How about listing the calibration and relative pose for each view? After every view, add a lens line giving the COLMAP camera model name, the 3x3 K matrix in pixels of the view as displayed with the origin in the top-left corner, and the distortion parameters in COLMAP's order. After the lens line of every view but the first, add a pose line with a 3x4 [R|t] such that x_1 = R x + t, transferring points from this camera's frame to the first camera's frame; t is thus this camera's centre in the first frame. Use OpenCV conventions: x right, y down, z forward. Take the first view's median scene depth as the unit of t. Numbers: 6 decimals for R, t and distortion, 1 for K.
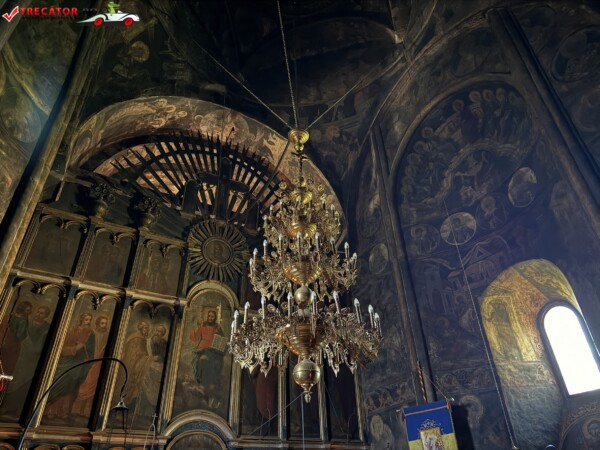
lens RADIAL K [[422.6, 0, 300.0], [0, 422.6, 225.0], [0, 0, 1]] dist [0.038220, -0.039057]
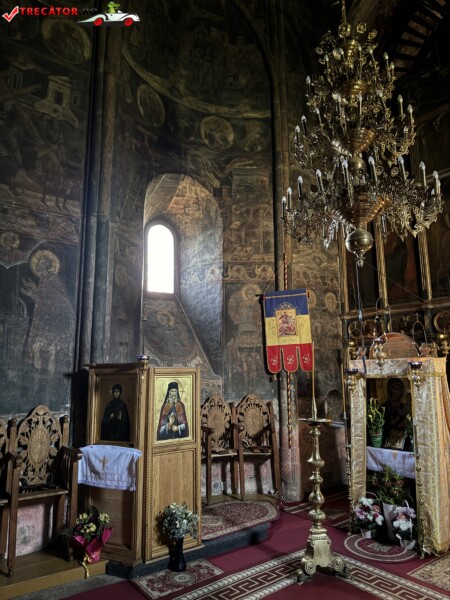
lens RADIAL K [[419.8, 0, 225.0], [0, 419.8, 300.0], [0, 0, 1]] dist [0.099330, -0.122032]
pose [[0.118324, -0.151597, -0.981335, 0.588164], [0.560423, 0.826028, -0.060032, 0.210193], [0.819710, -0.542860, 0.182698, 0.281011]]
